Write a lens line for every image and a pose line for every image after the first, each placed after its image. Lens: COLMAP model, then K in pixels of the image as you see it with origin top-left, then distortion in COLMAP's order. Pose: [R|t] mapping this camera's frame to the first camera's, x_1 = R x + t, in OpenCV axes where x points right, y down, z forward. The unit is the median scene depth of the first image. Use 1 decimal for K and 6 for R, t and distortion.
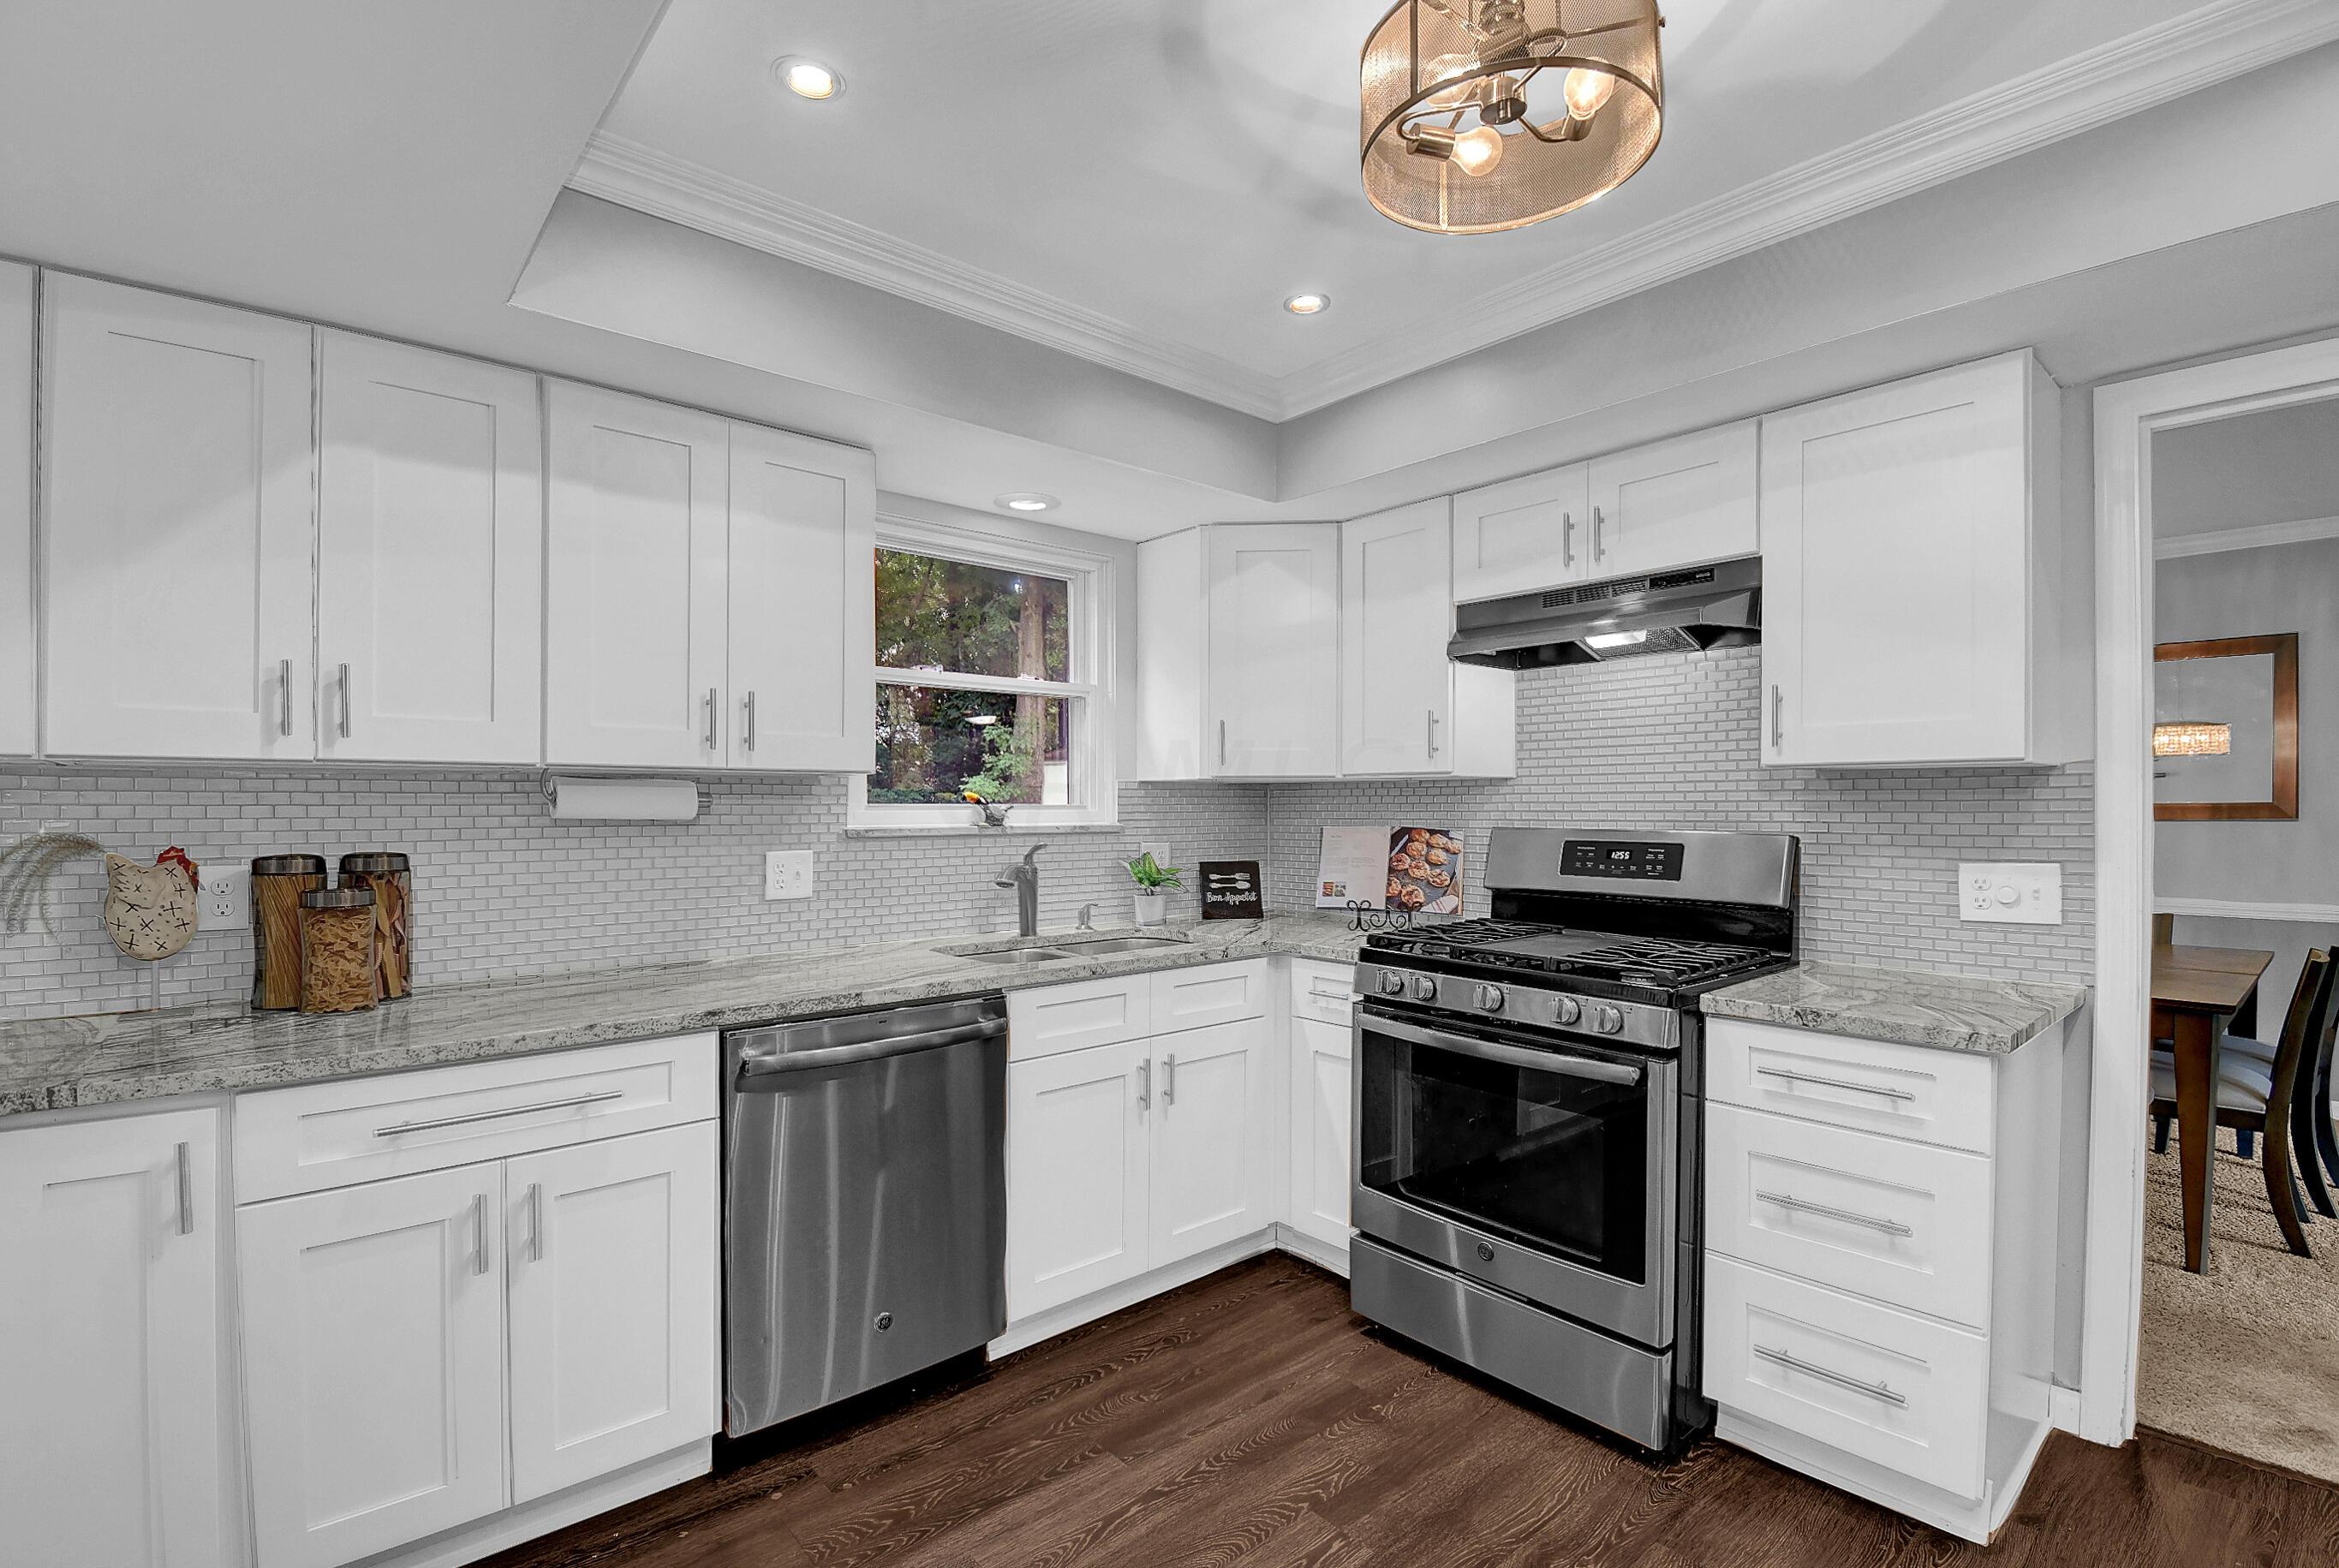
lens RADIAL K [[1072.1, 0, 1151.8], [0, 1072.1, 818.4], [0, 0, 1]] dist [0.006509, -0.006012]
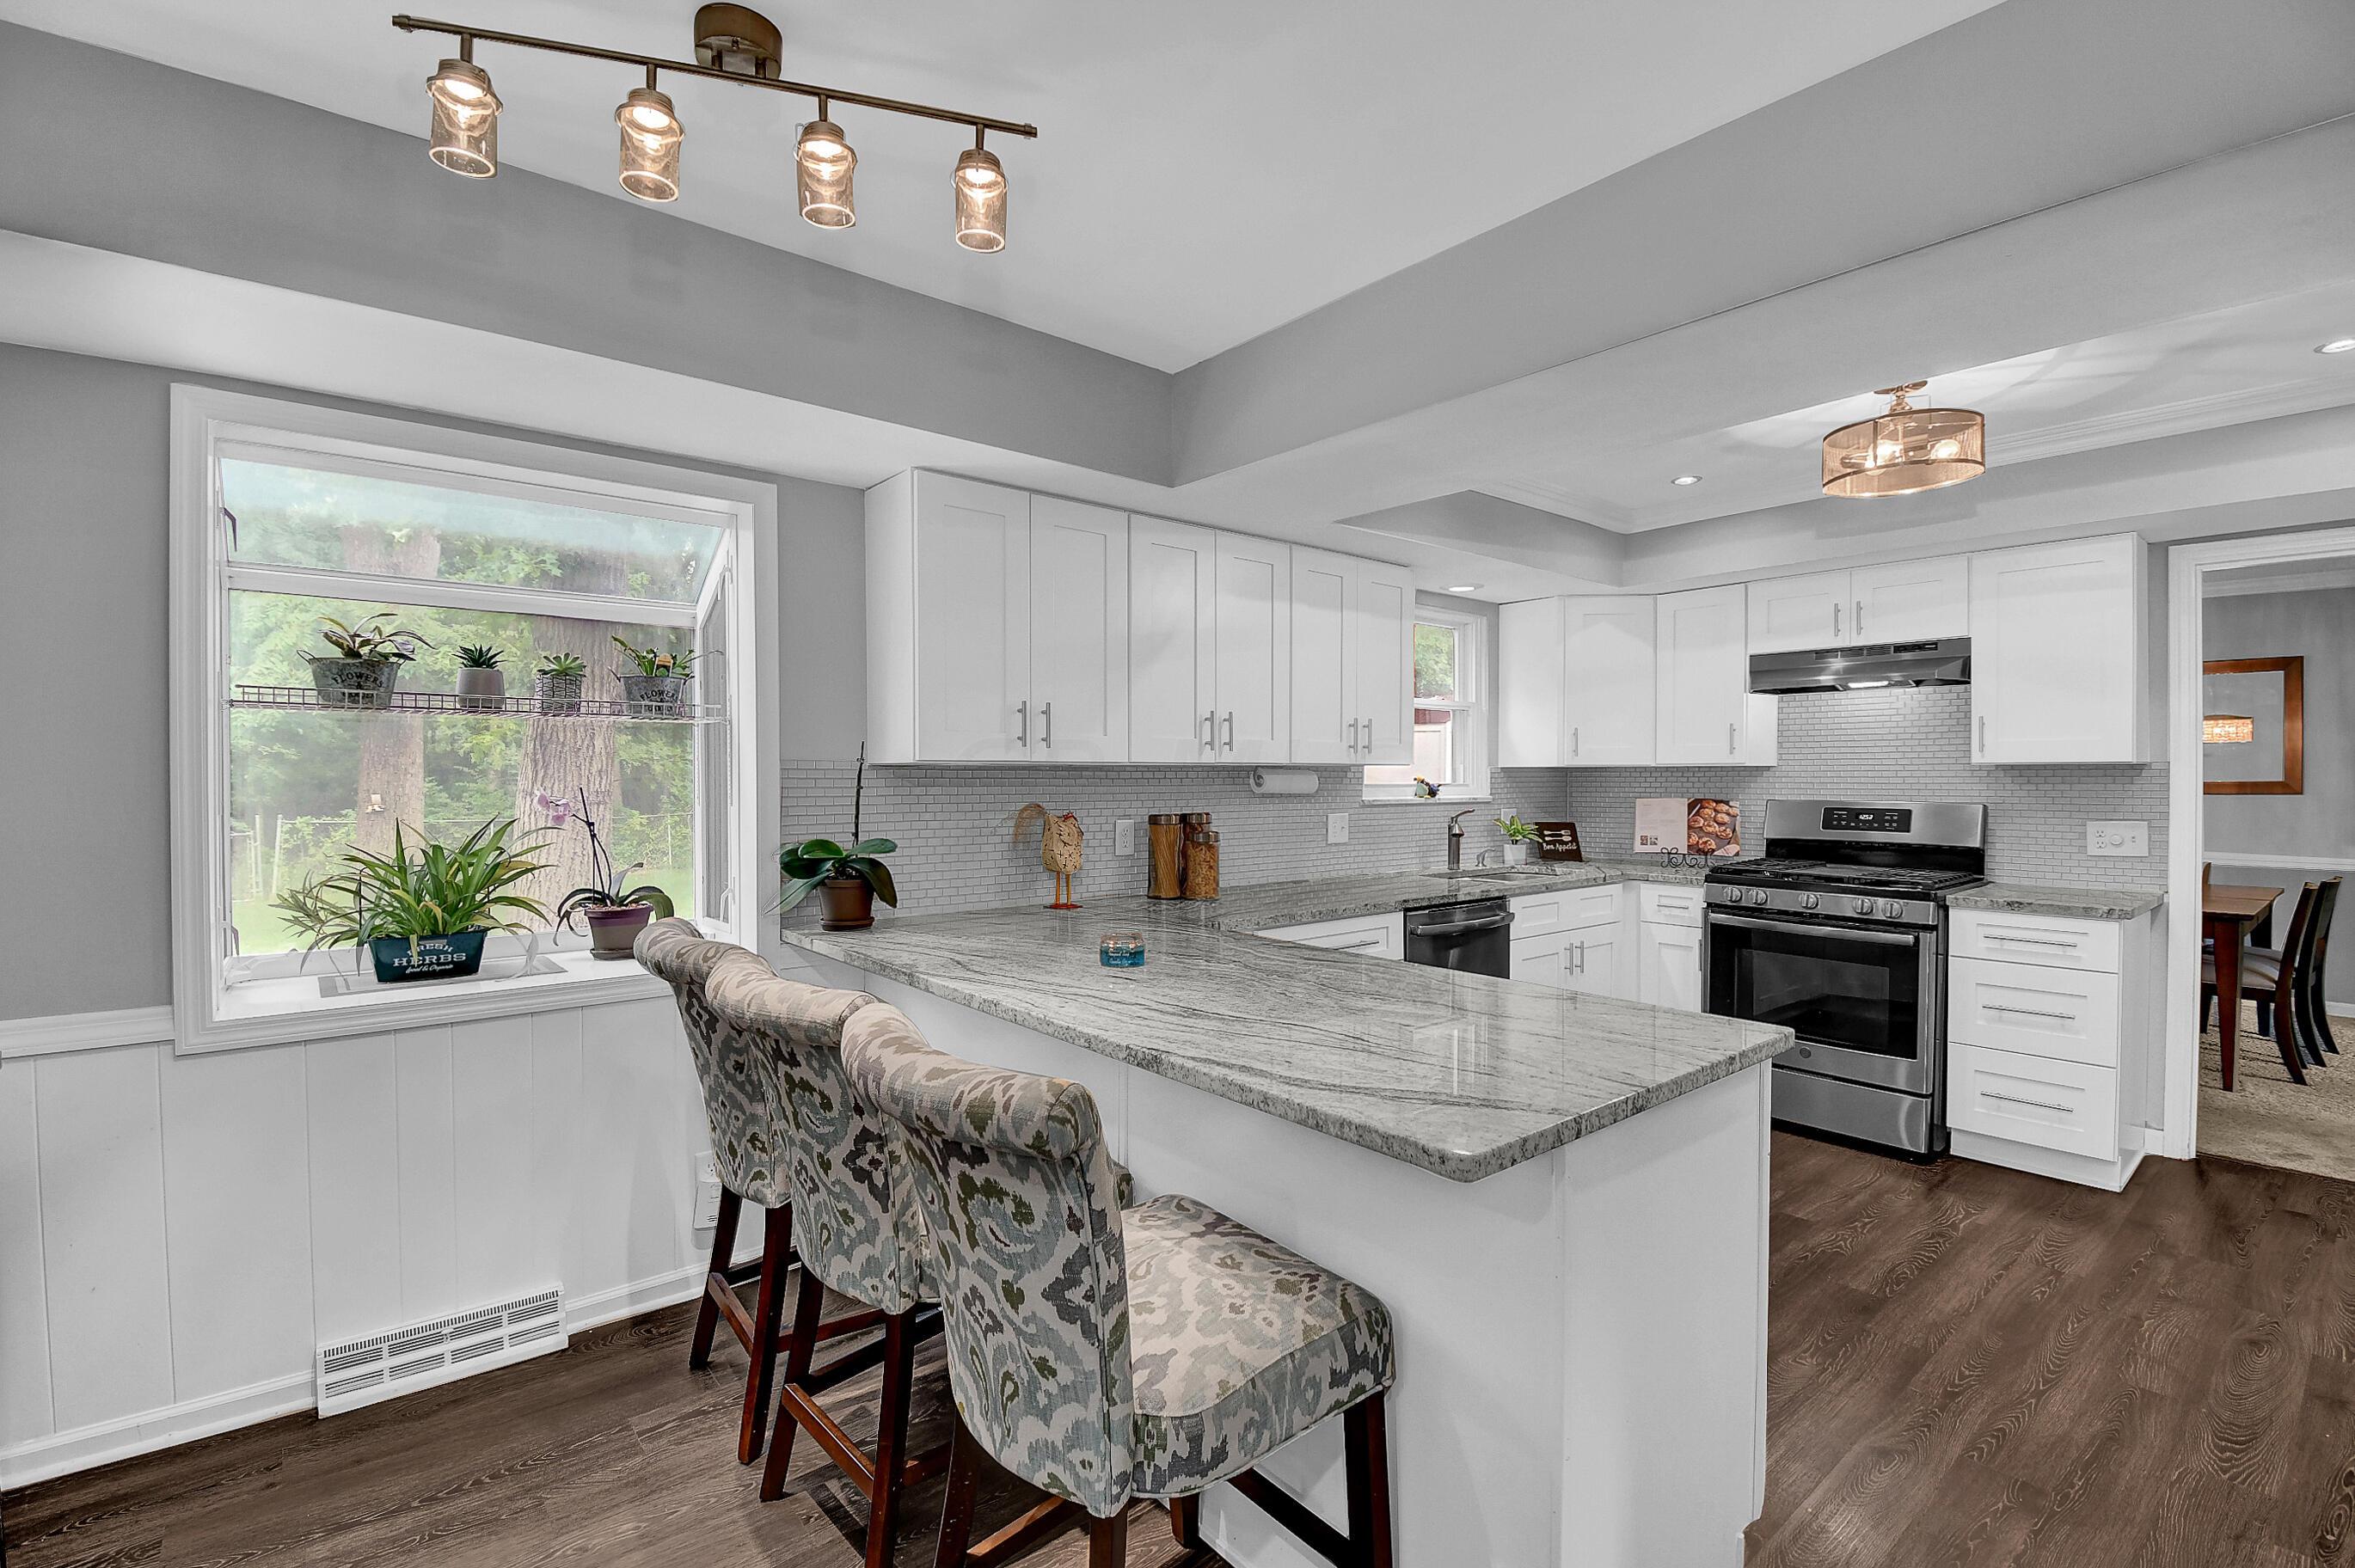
lens RADIAL K [[1049.7, 0, 1163.7], [0, 1049.7, 781.6], [0, 0, 1]] dist [-0.013876, 0.000255]
pose [[0.999671, 0.001193, -0.025604, -0.542909], [-0.001370, 0.999975, -0.006919, -0.005152], [0.025595, 0.006952, 0.999648, -0.549770]]
